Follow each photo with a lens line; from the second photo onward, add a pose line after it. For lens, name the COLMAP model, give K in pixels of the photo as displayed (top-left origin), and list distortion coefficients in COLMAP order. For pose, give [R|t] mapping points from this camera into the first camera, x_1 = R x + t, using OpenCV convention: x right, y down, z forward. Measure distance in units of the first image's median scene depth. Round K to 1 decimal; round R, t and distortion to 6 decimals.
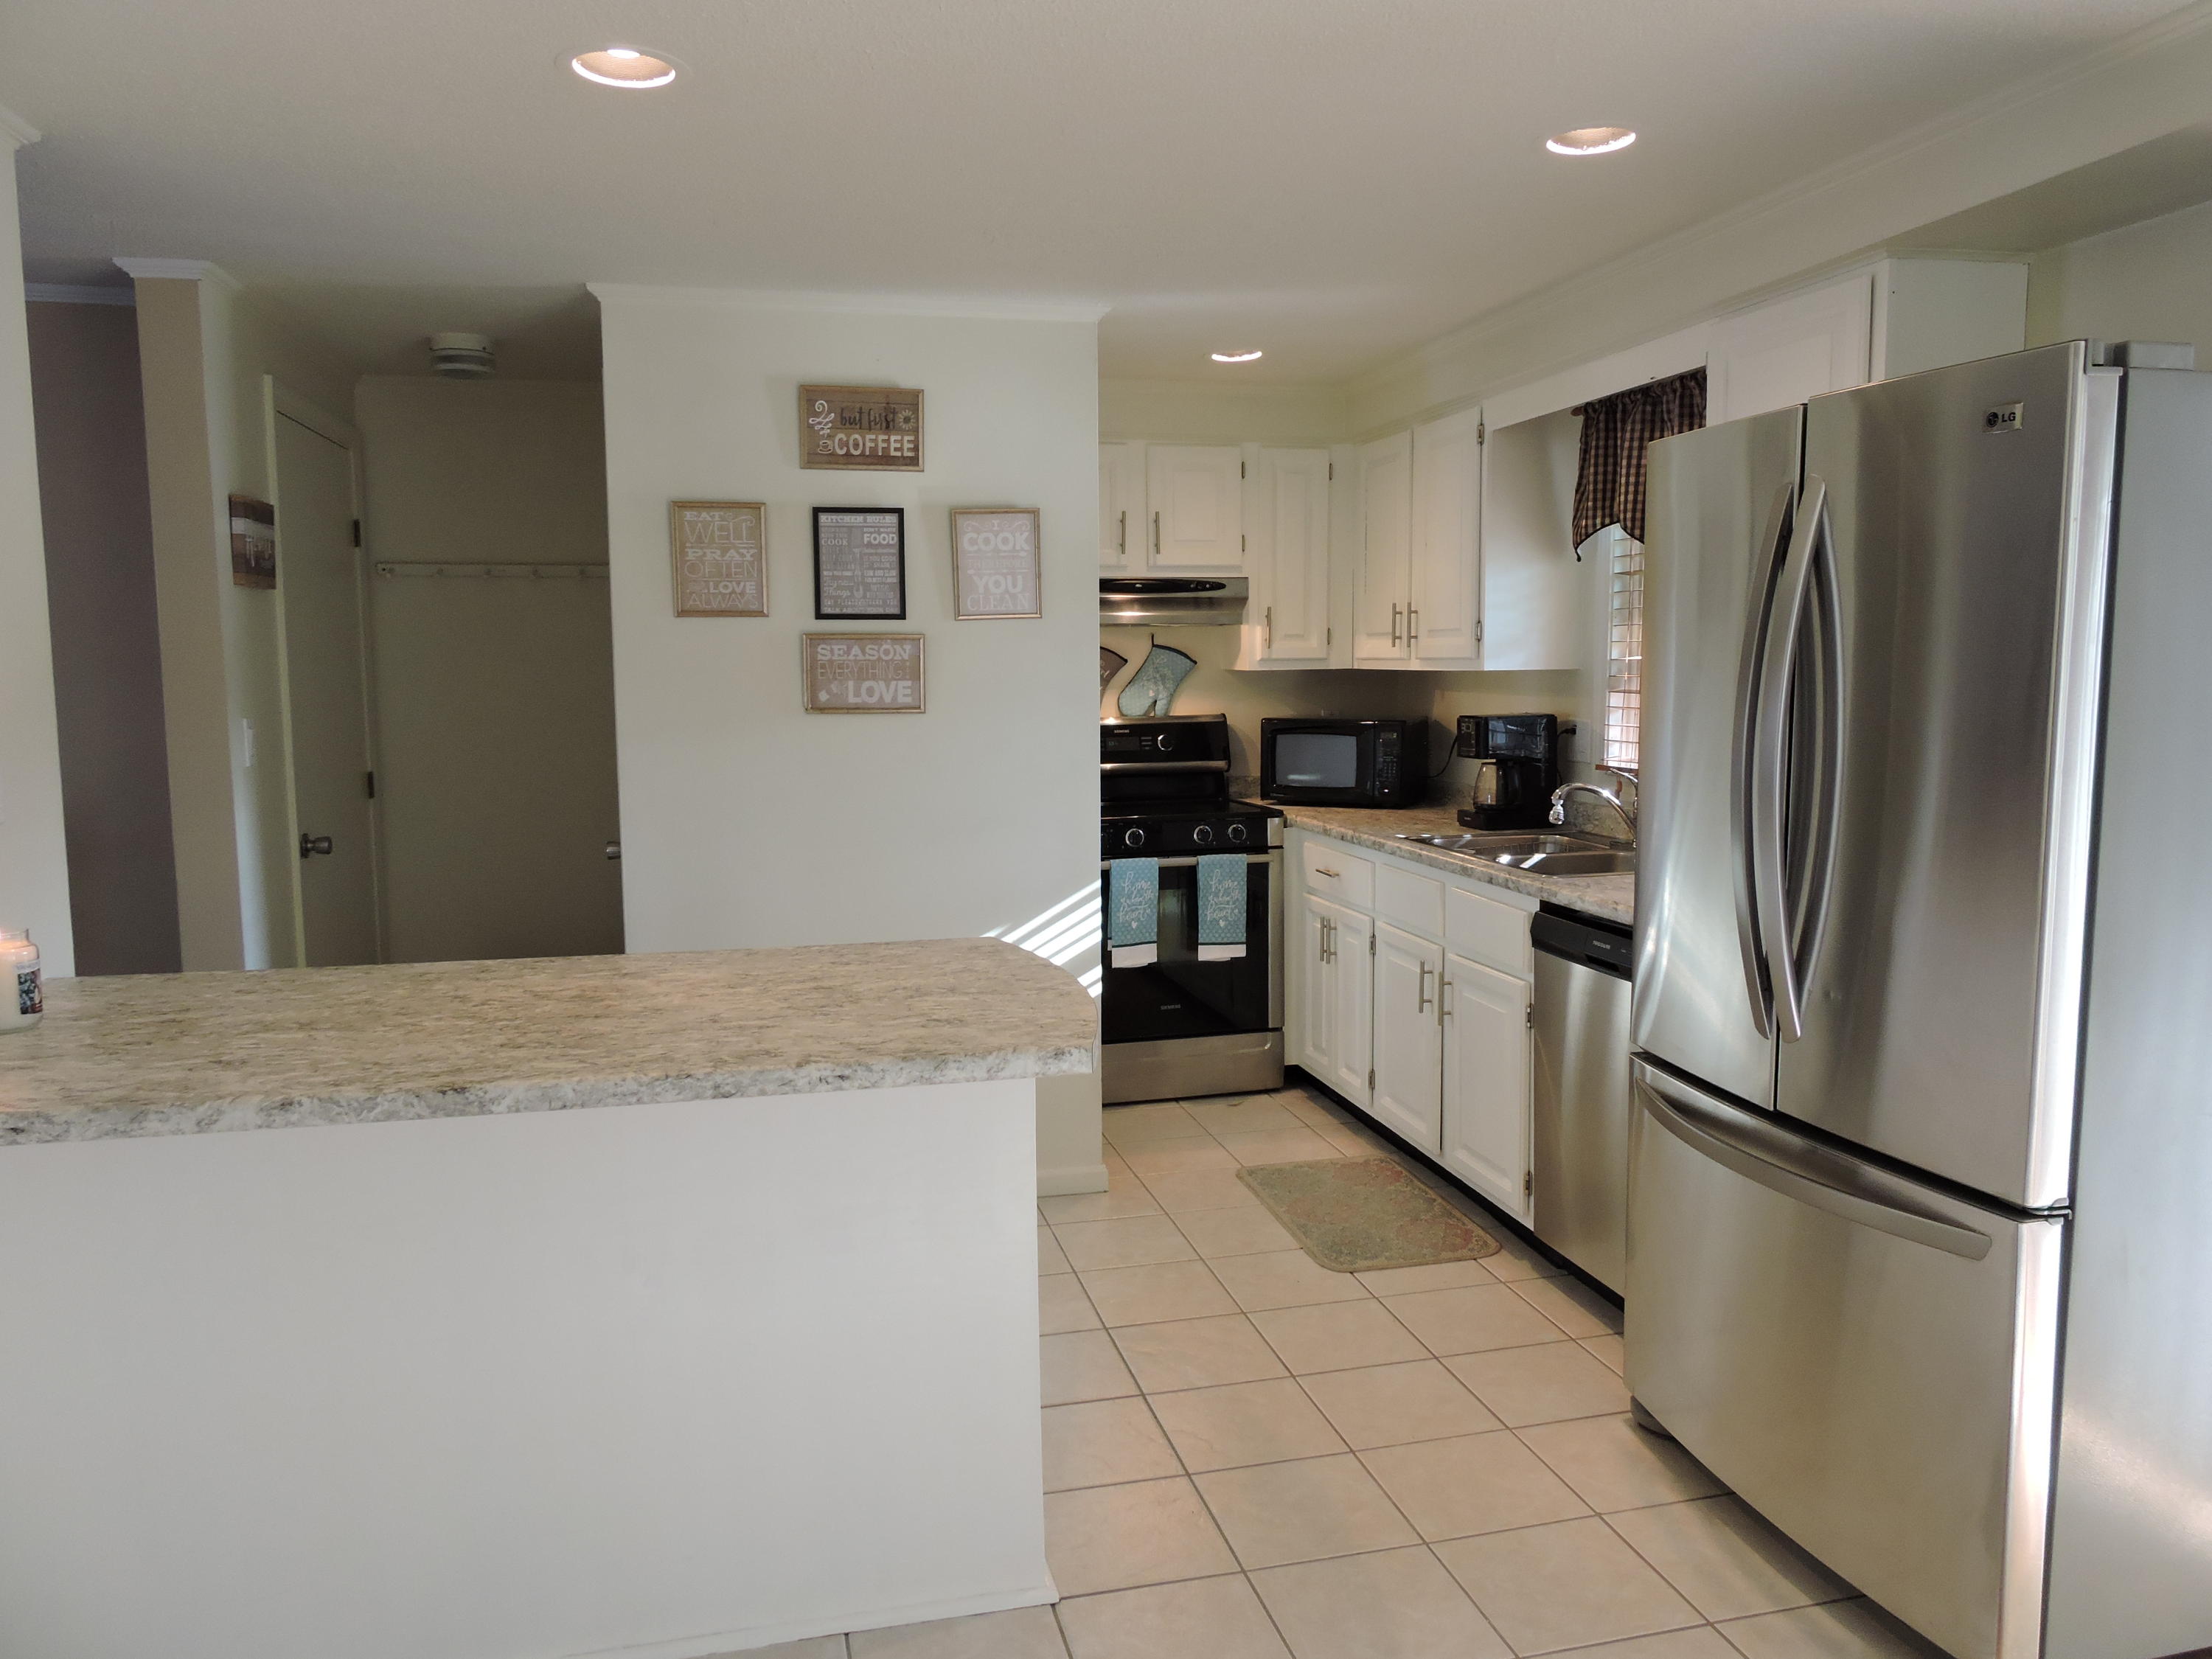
lens RADIAL K [[1579.0, 0, 1104.5], [0, 1579.0, 834.0], [0, 0, 1]] dist [-0.001382, -0.004014]
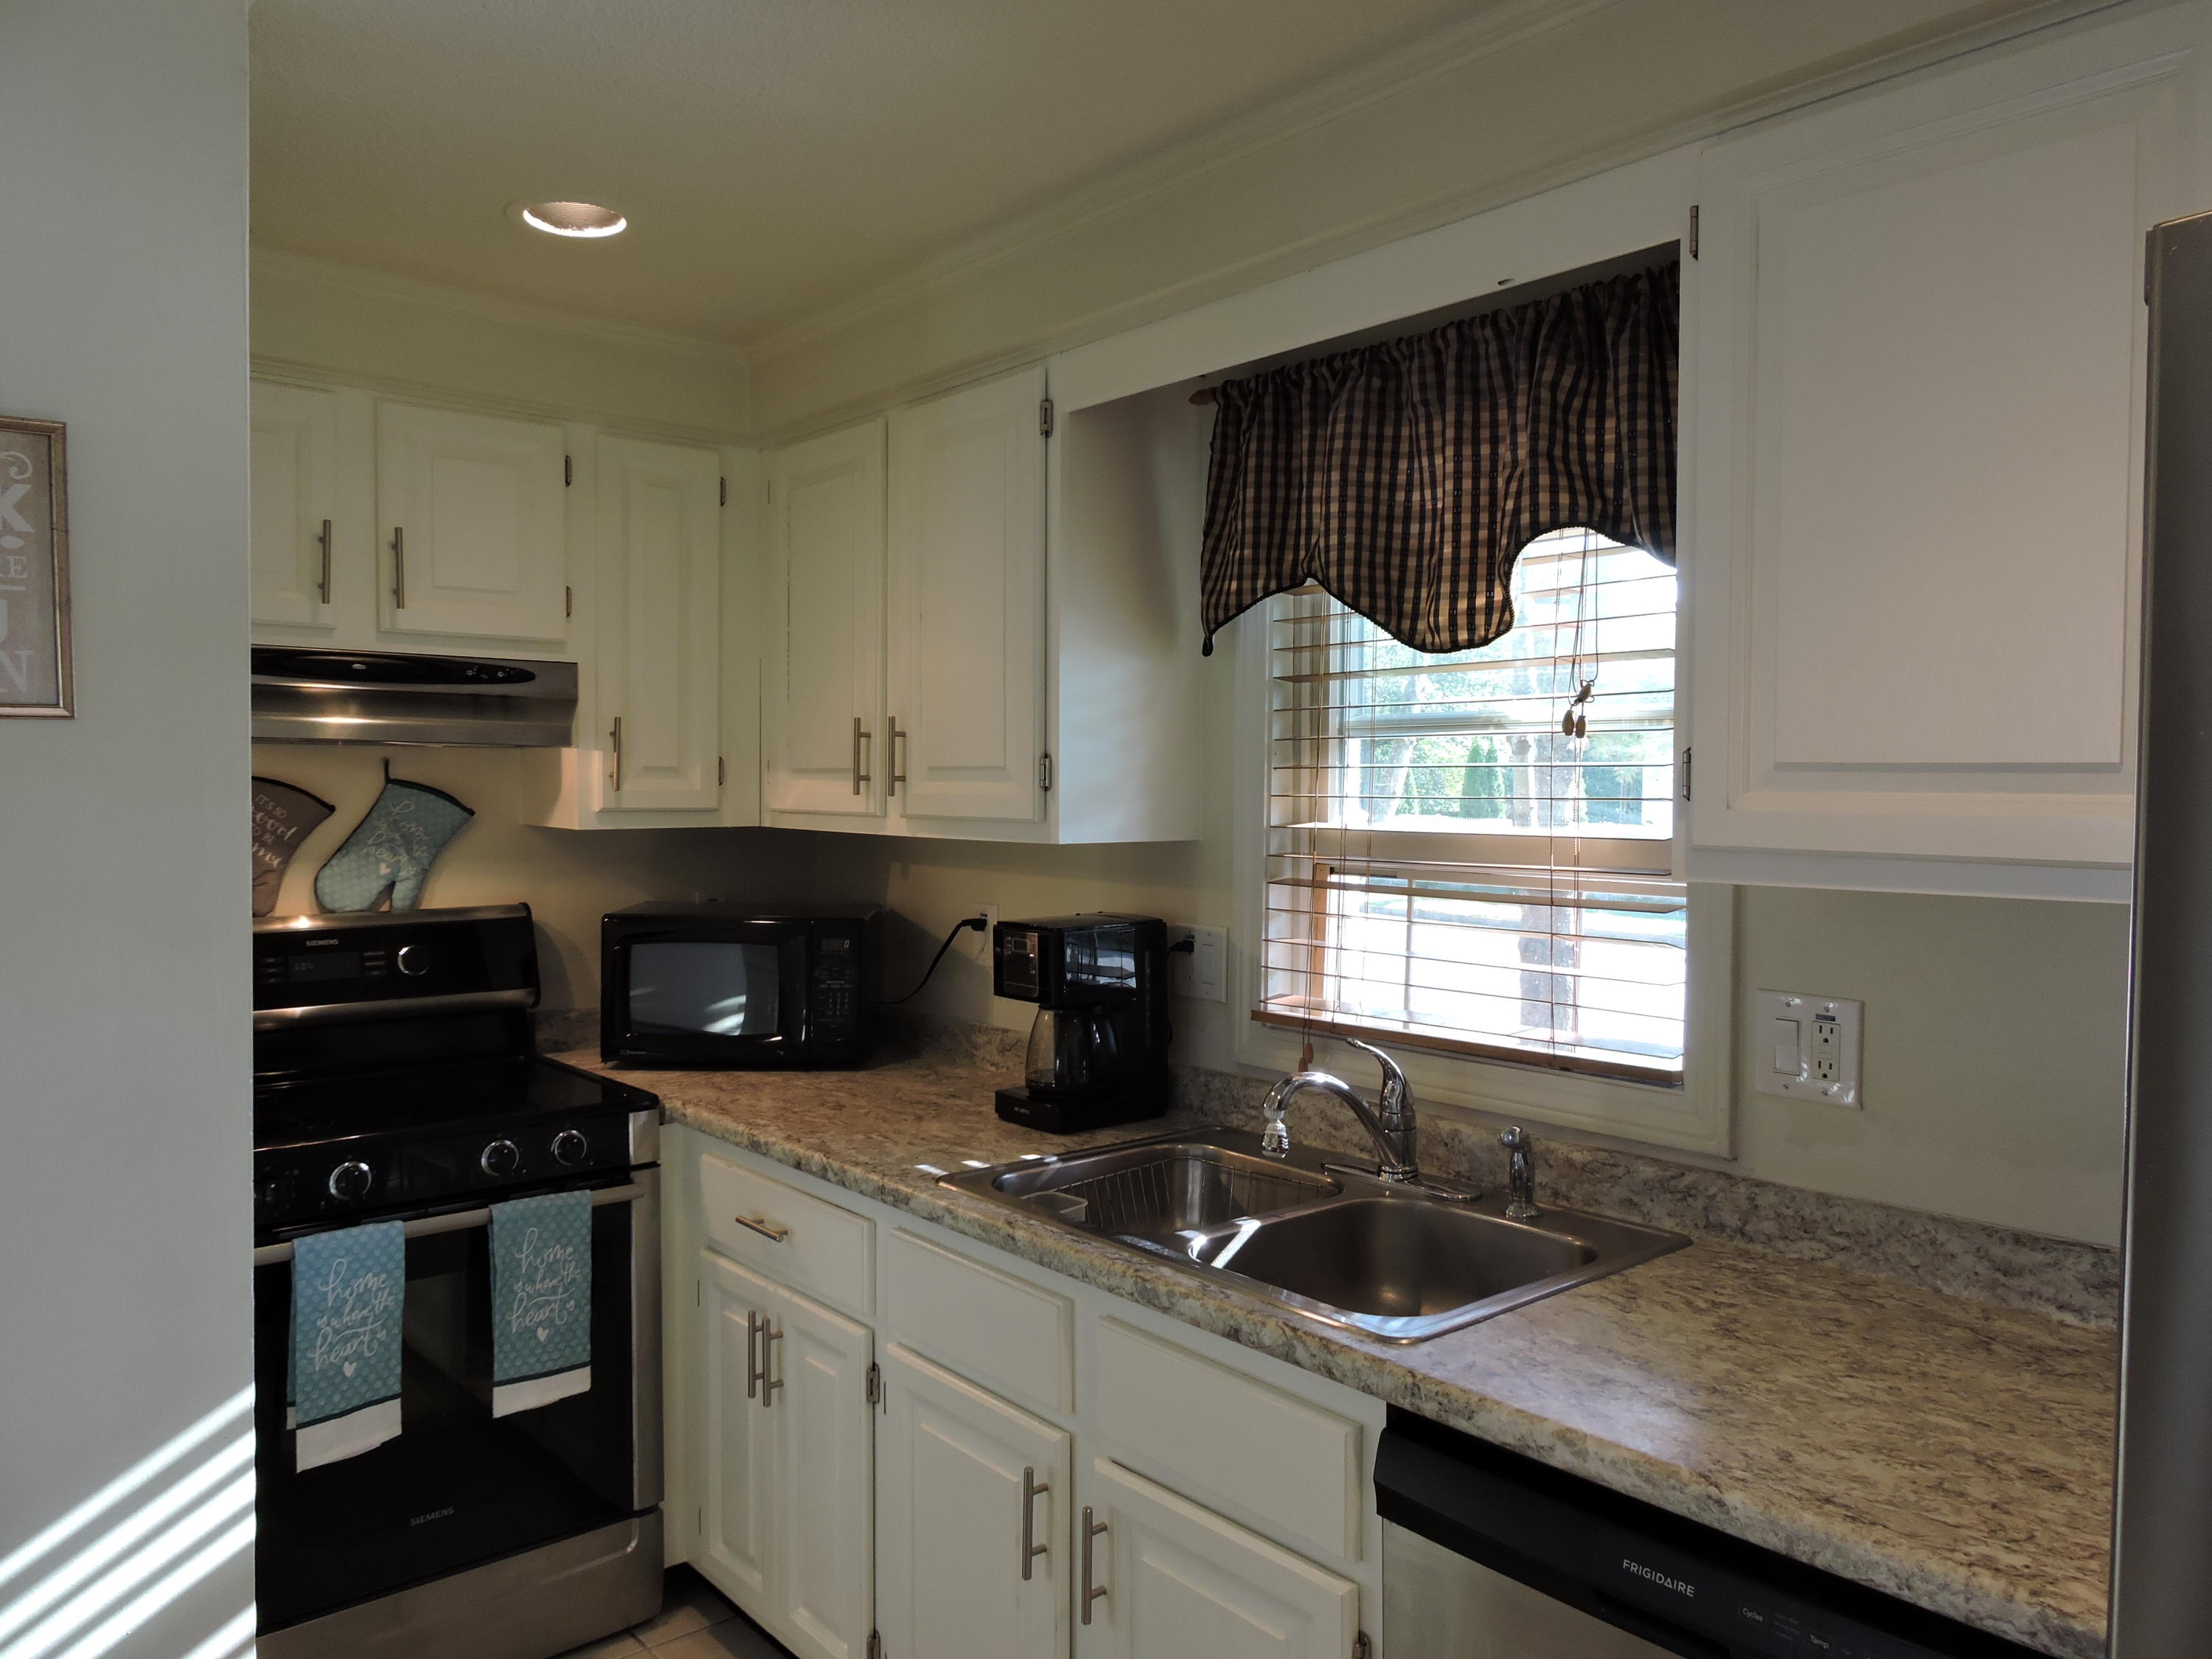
lens RADIAL K [[1579.0, 0, 1108.7], [0, 1579.0, 839.0], [0, 0, 1]] dist [-0.001382, -0.004014]
pose [[0.892640, 0.000918, 0.450769, 0.009703], [0.033379, 0.997118, -0.068131, -0.070548], [-0.449533, 0.075863, 0.890037, 0.528929]]
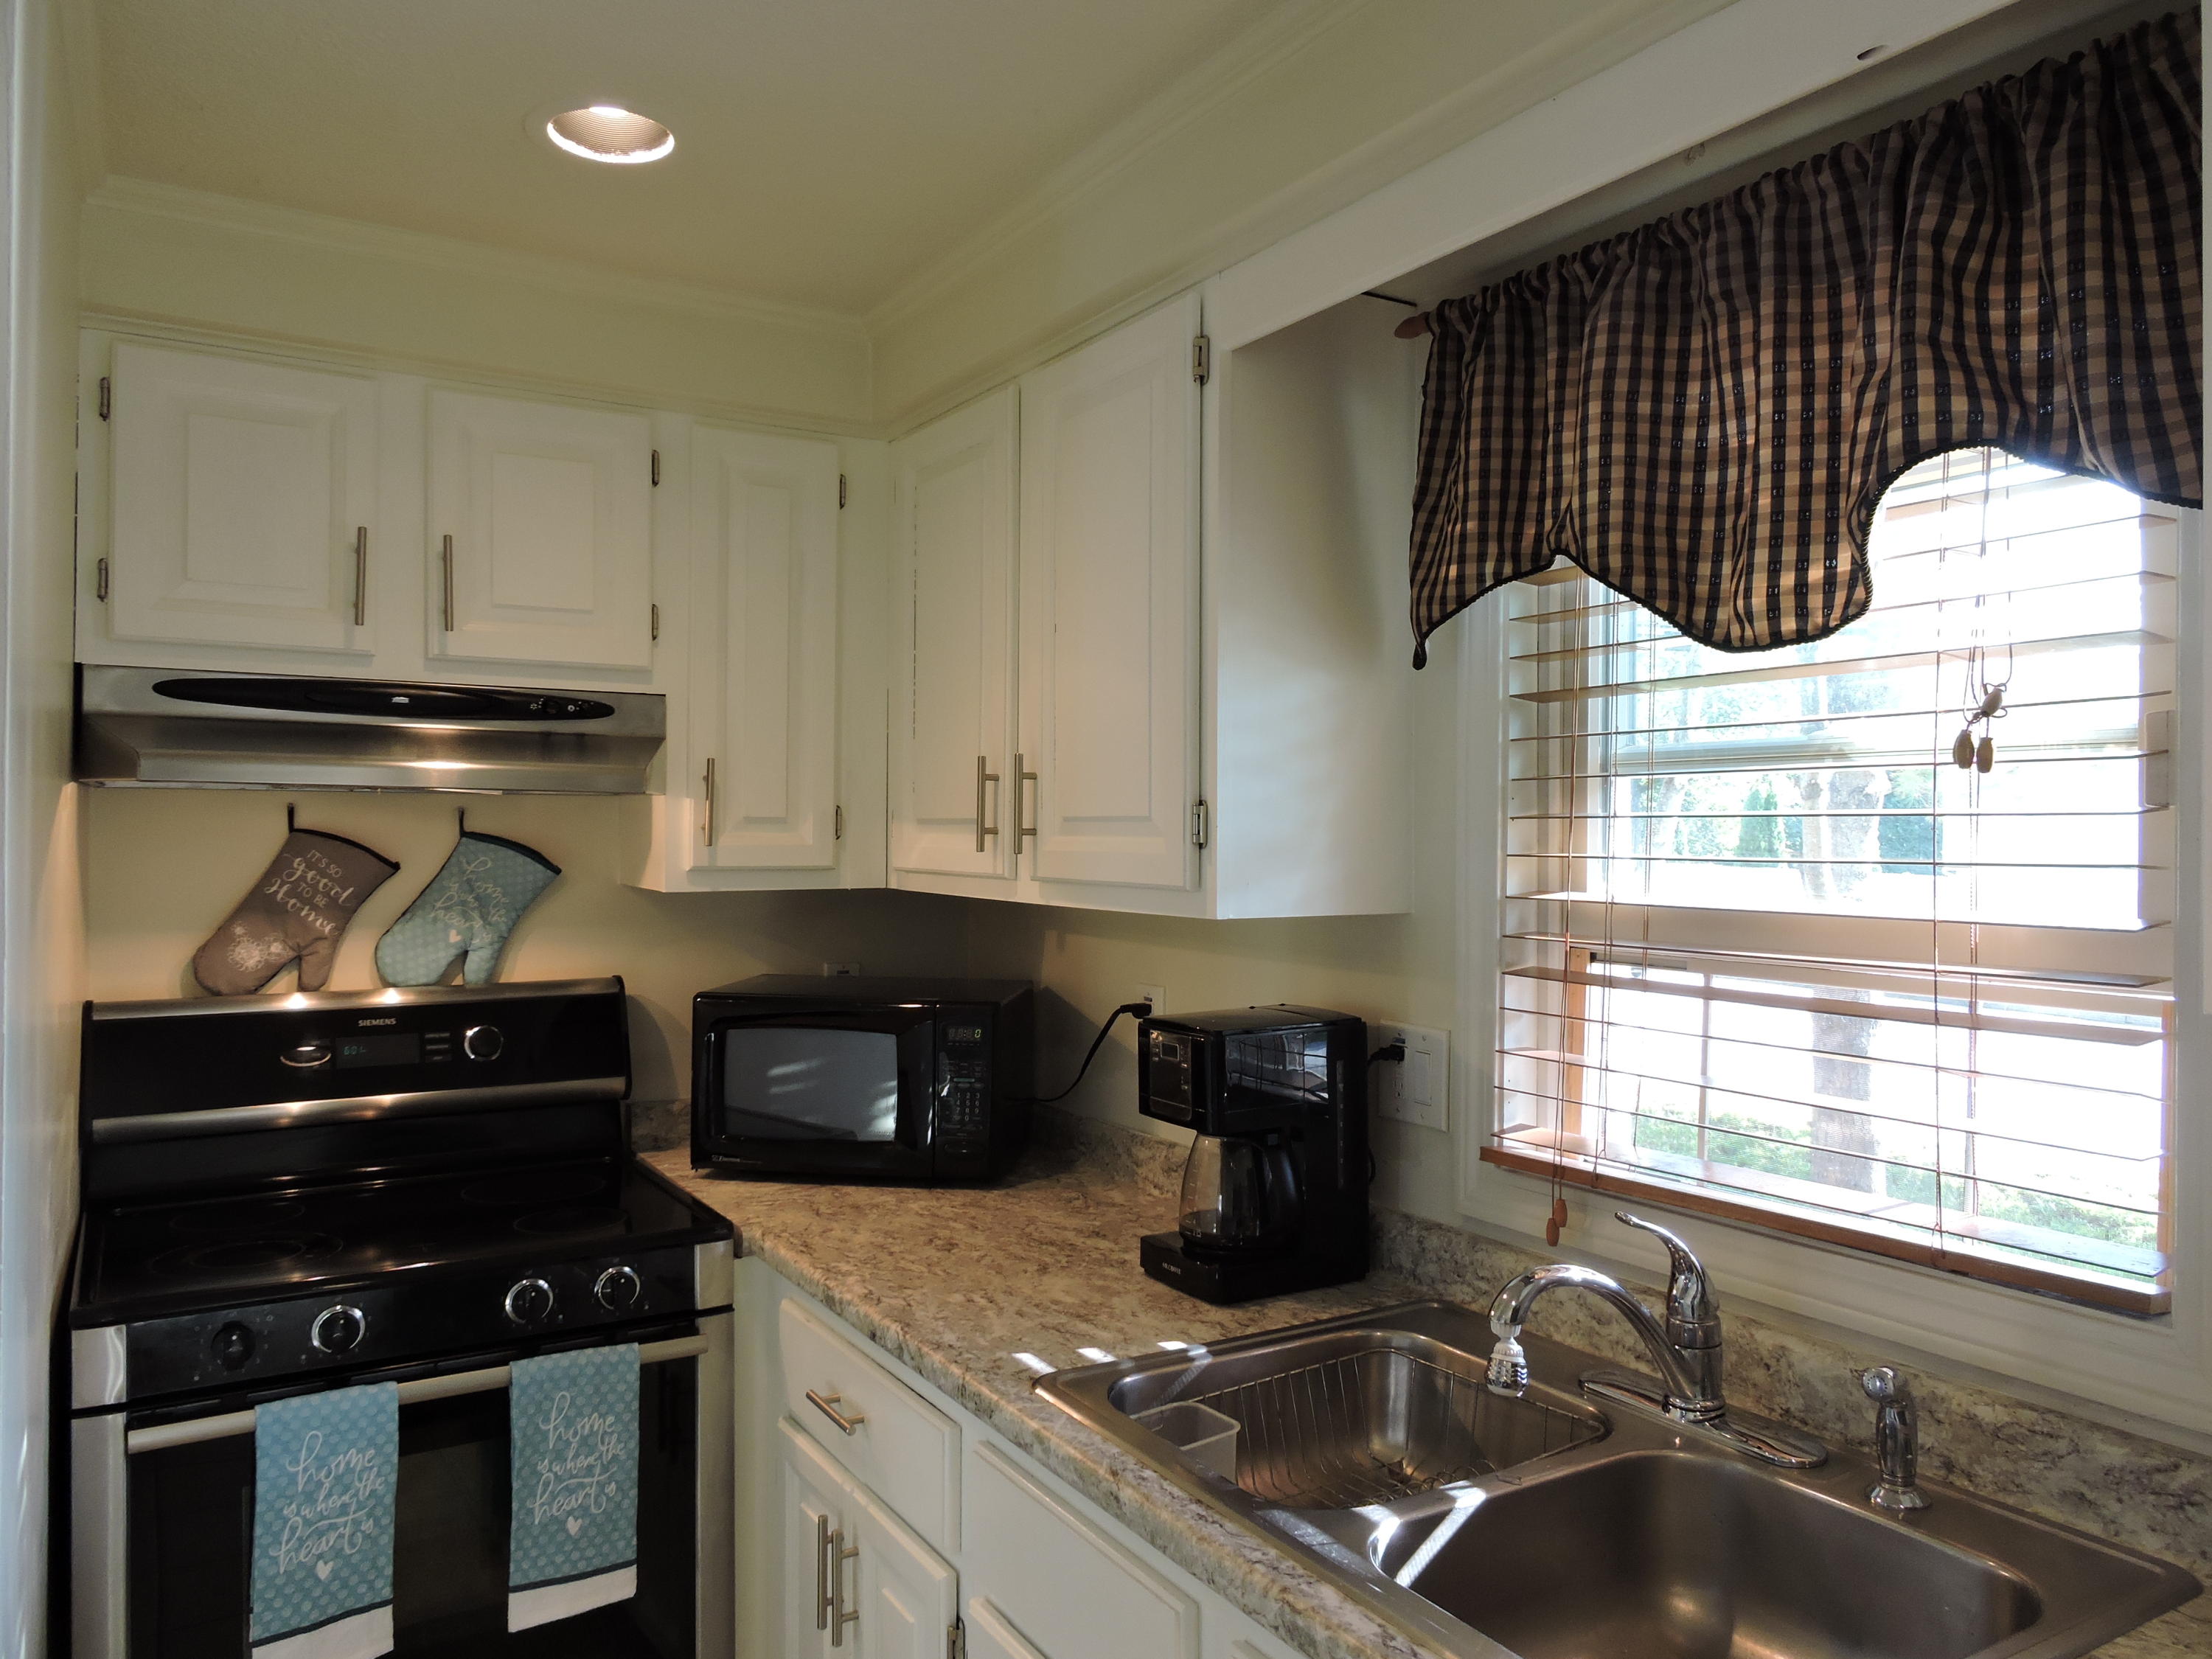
lens RADIAL K [[1579.0, 0, 1103.4], [0, 1579.0, 835.0], [0, 0, 1]] dist [-0.001382, -0.004014]
pose [[0.953007, 0.015411, 0.302555, 0.091287], [0.017278, 0.994315, -0.105070, -0.086394], [-0.302454, 0.105360, 0.947323, 0.645139]]
